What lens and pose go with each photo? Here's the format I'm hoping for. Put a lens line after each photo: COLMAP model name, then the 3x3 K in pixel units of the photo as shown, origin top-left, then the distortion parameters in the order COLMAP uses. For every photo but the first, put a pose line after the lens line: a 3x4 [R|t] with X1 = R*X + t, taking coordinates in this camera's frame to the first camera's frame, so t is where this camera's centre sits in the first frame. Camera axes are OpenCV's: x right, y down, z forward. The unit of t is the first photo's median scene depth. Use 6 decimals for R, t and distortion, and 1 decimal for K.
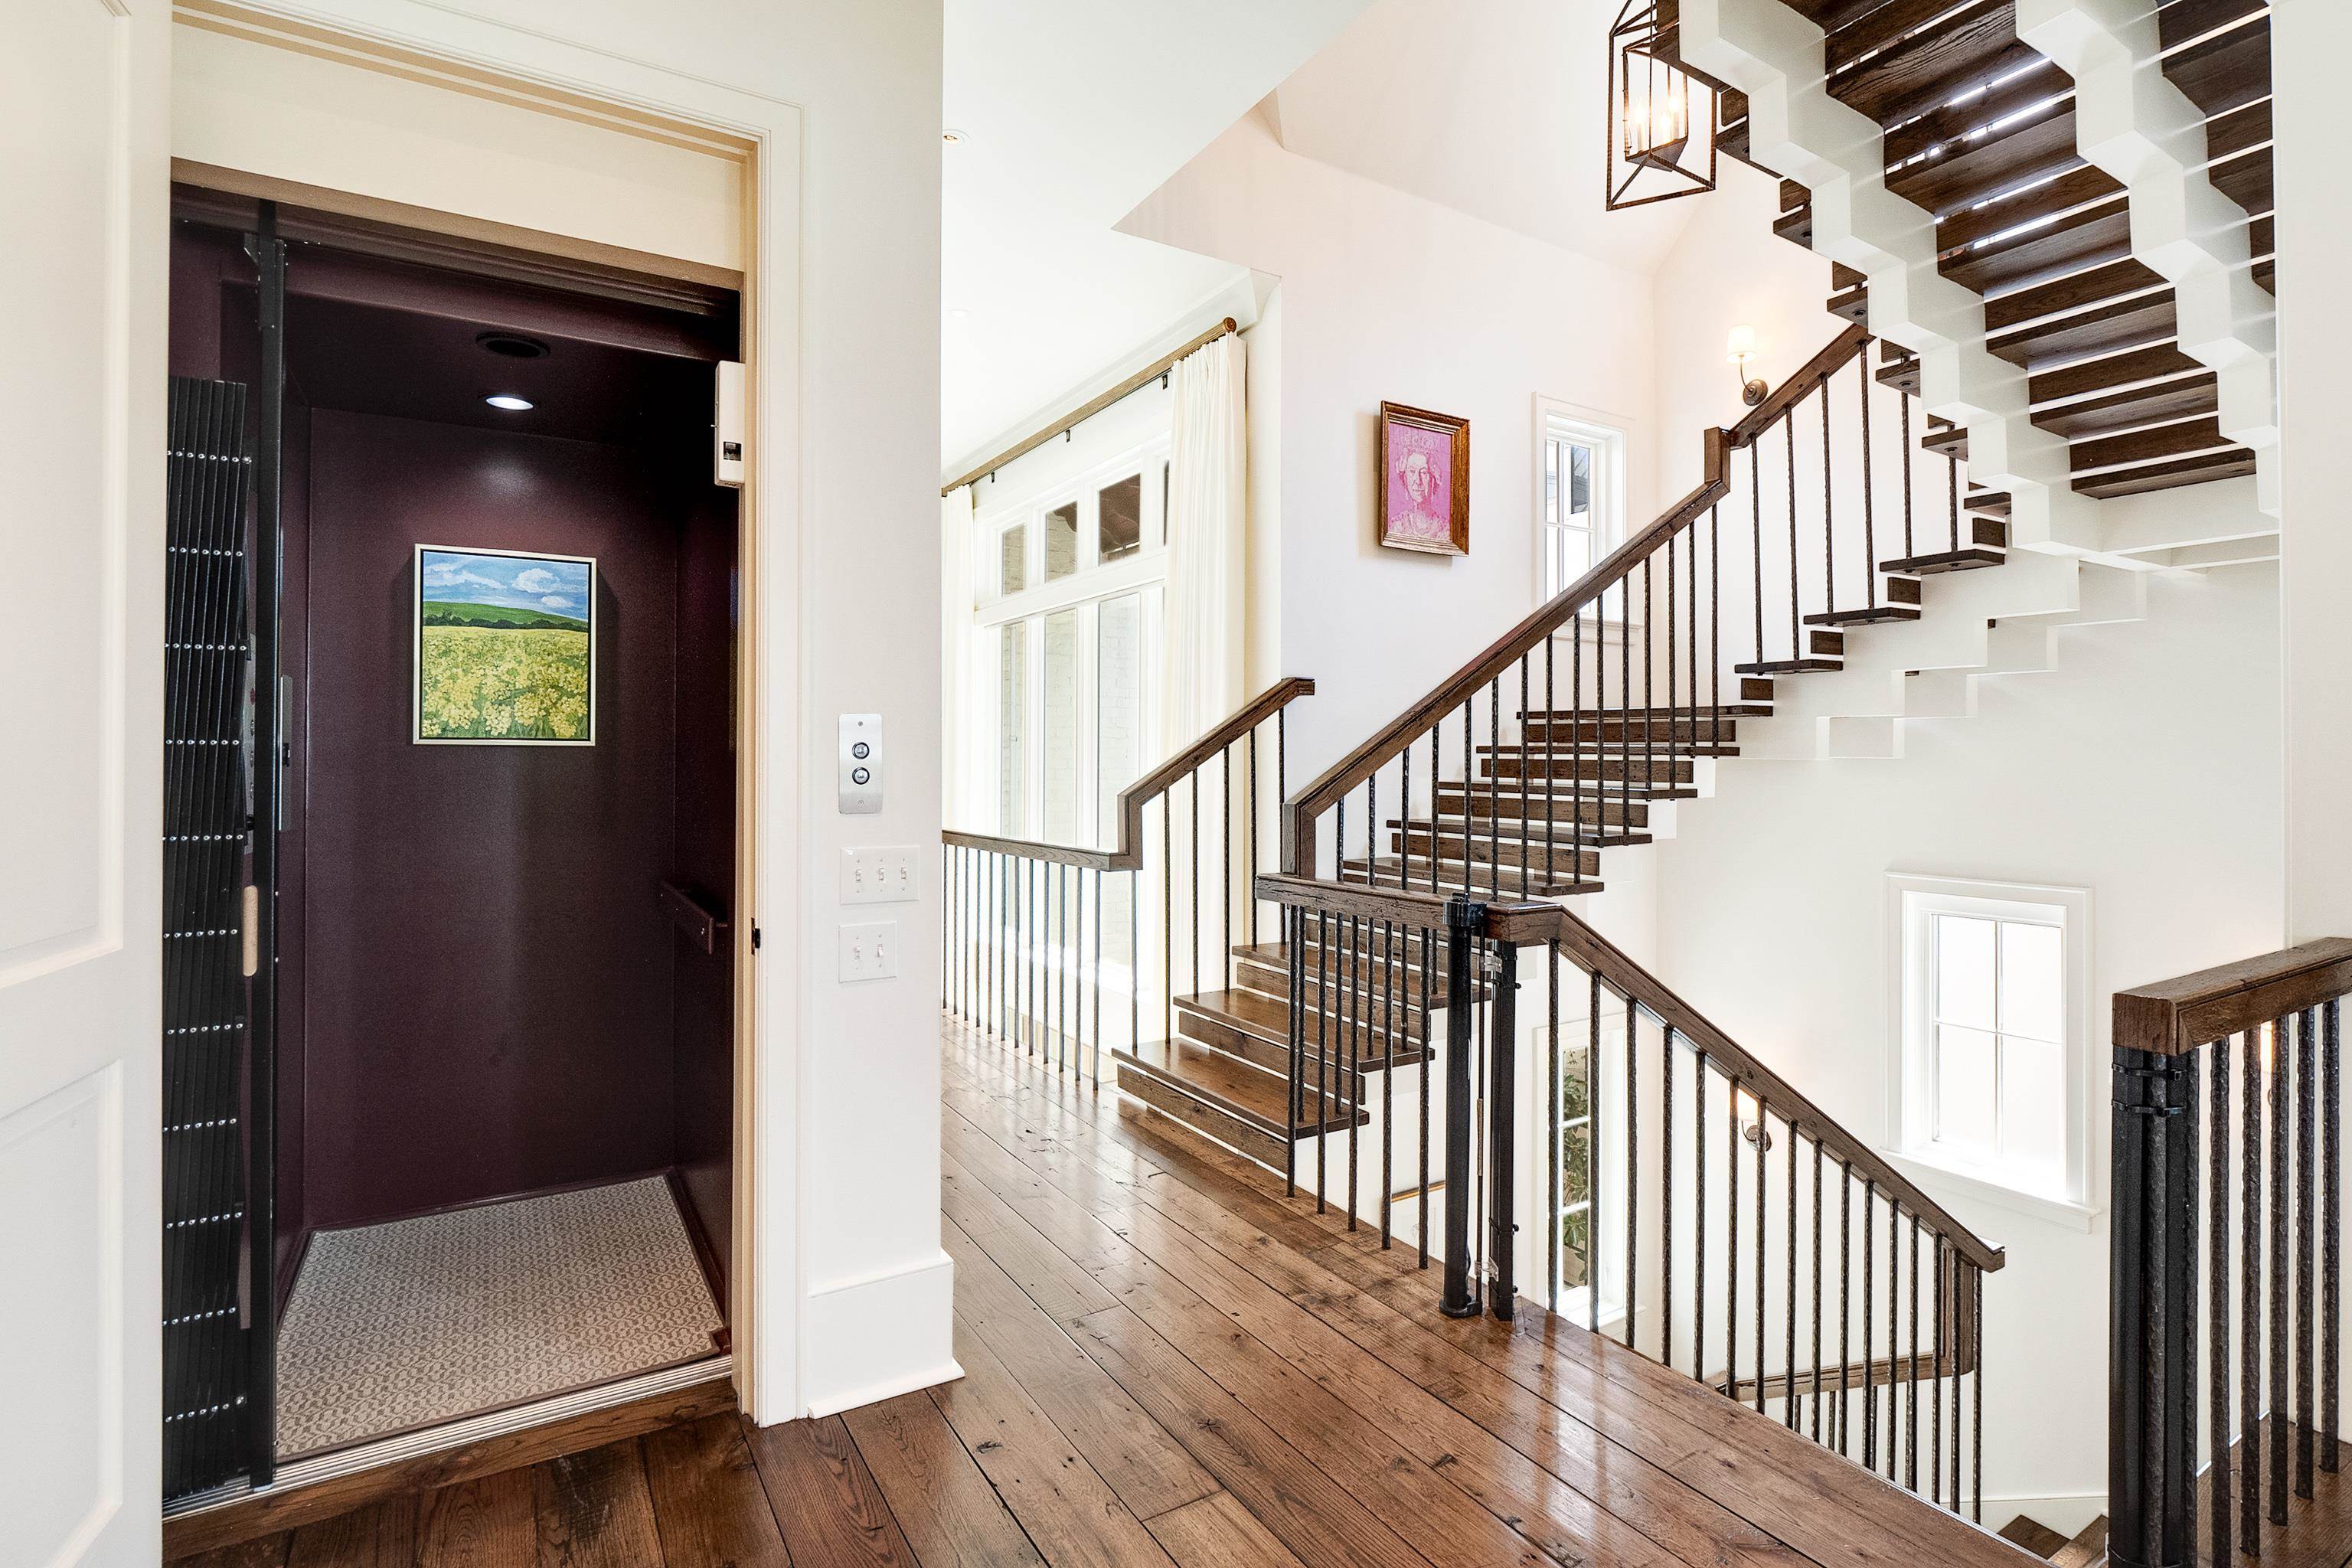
lens RADIAL K [[1125.4, 0, 1172.8], [0, 1125.4, 797.5], [0, 0, 1]] dist [-0.002932, 0.000502]
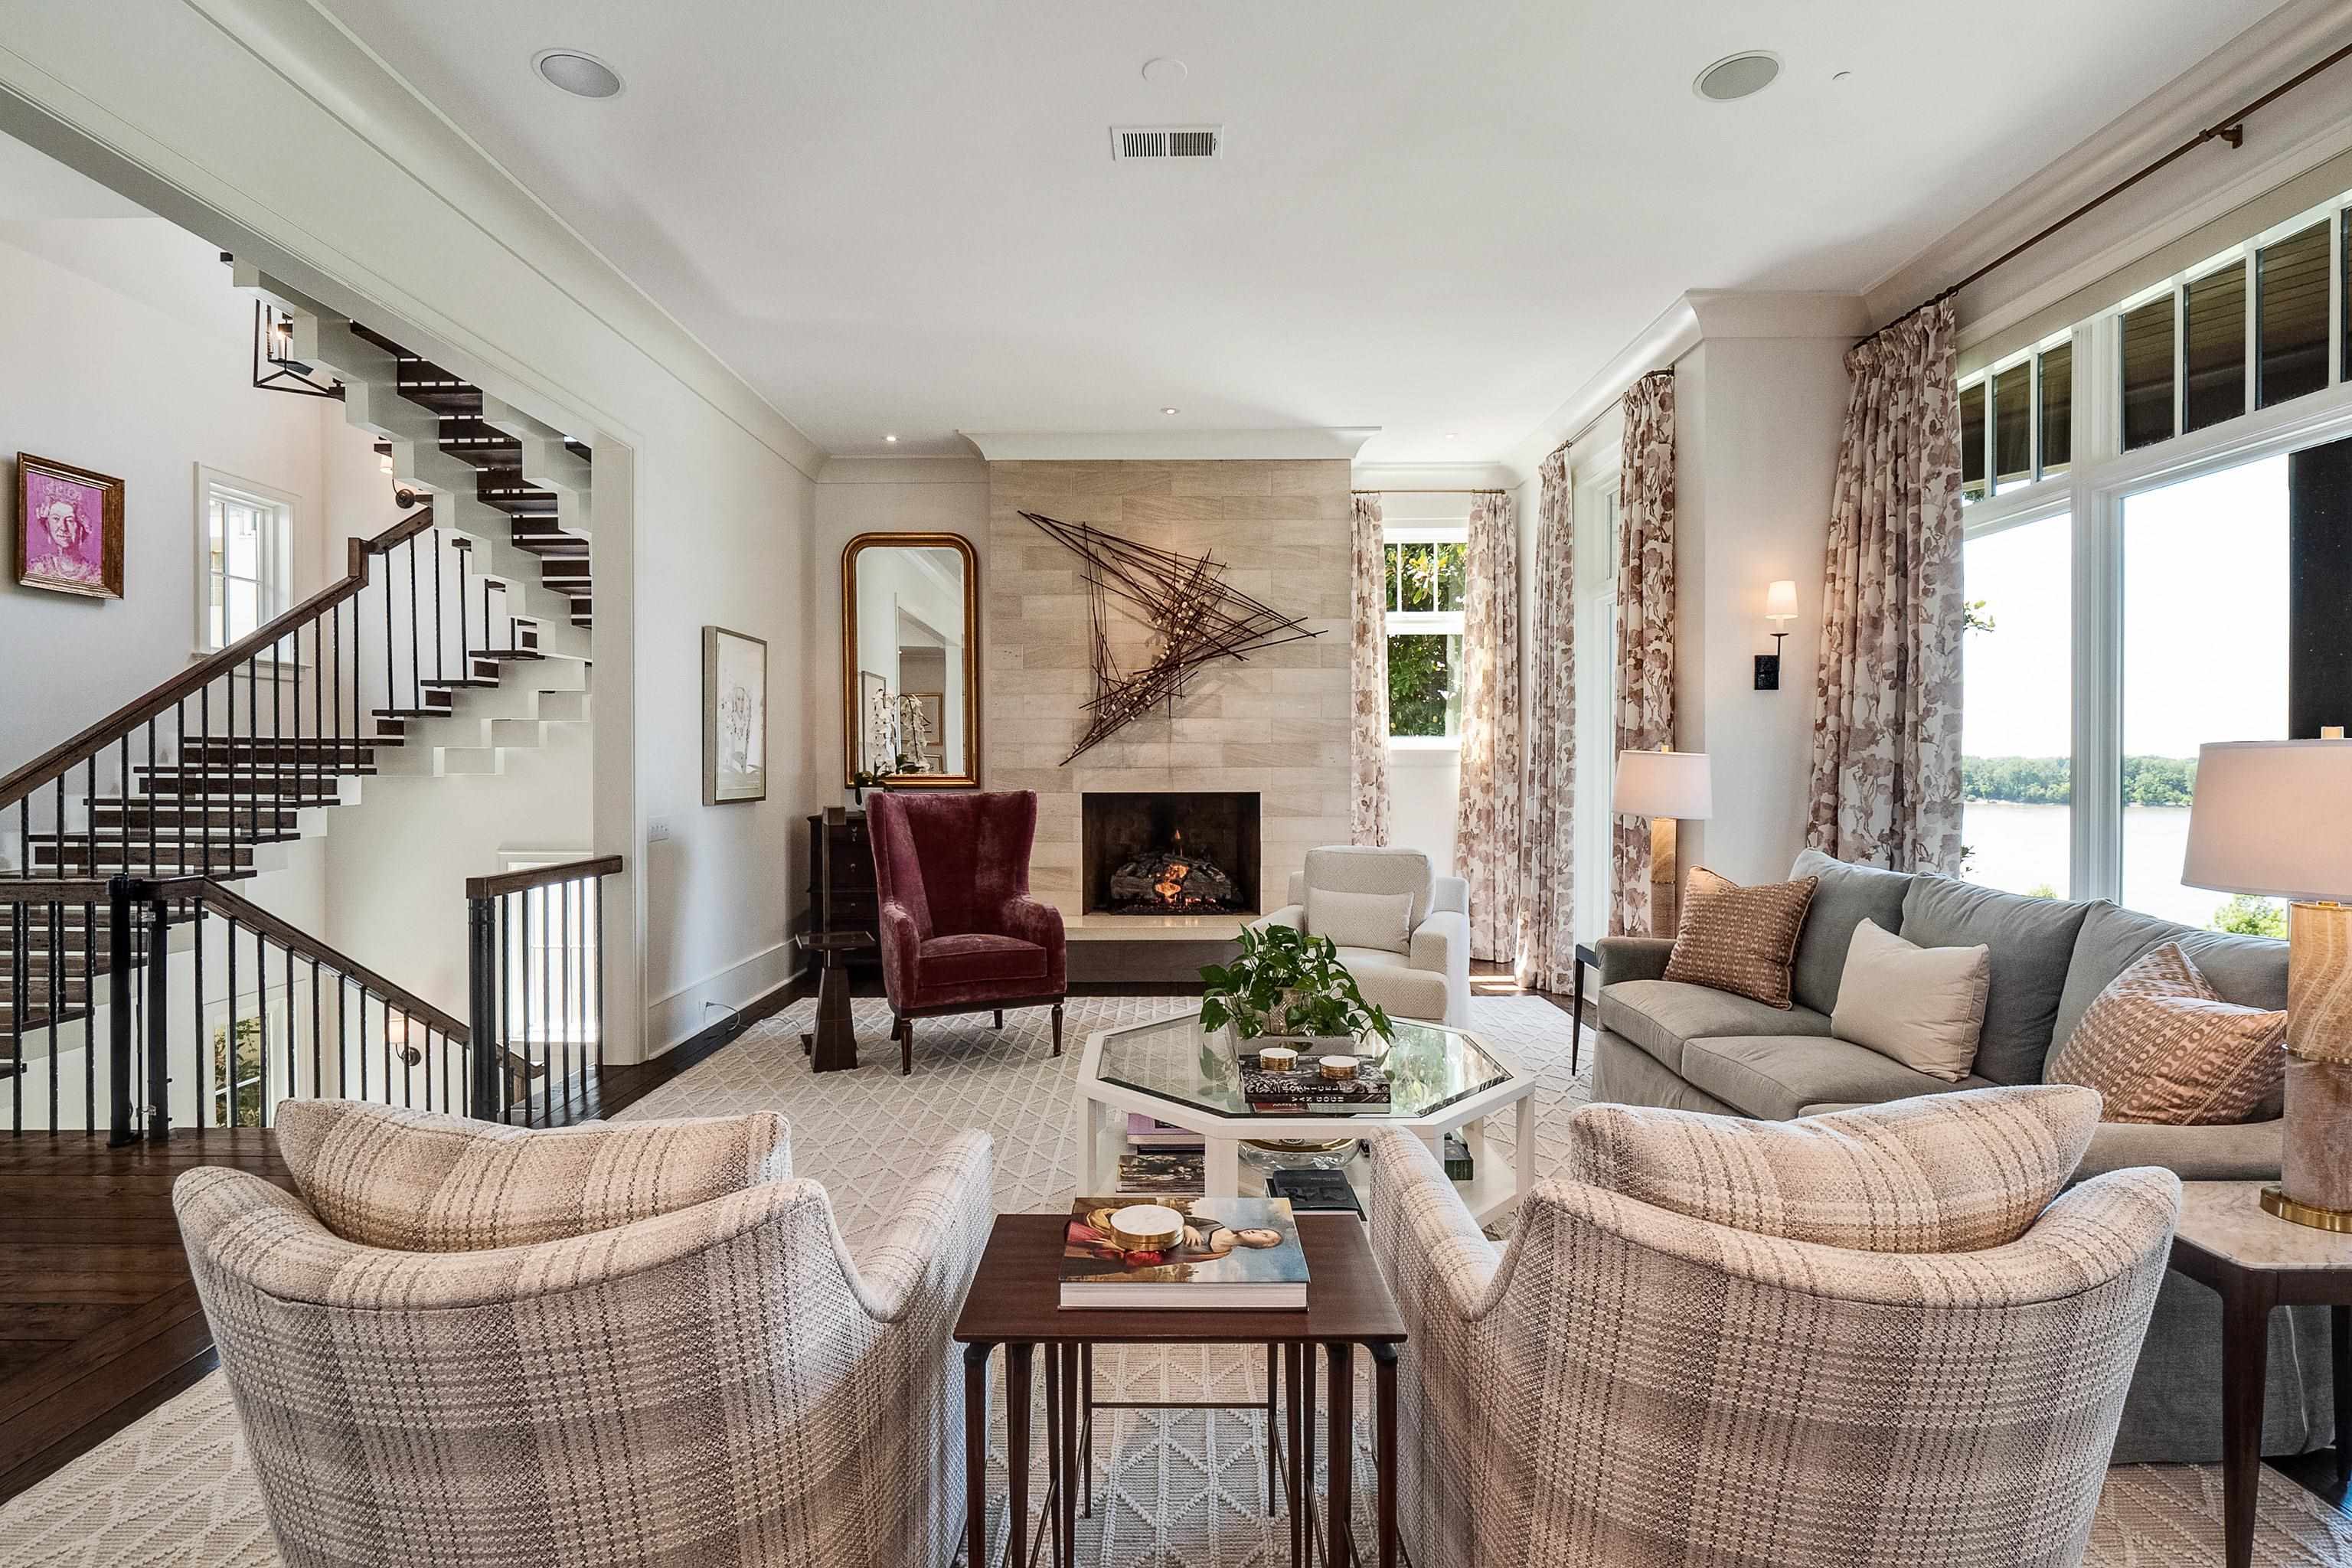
lens RADIAL K [[1125.4, 0, 1168.3], [0, 1125.4, 788.6], [0, 0, 1]] dist [-0.002932, 0.000502]
pose [[0.531391, -0.009244, 0.847076, -0.171195], [-0.006070, 0.999873, 0.014719, -0.047584], [-0.847105, -0.012964, 0.531268, -0.619960]]
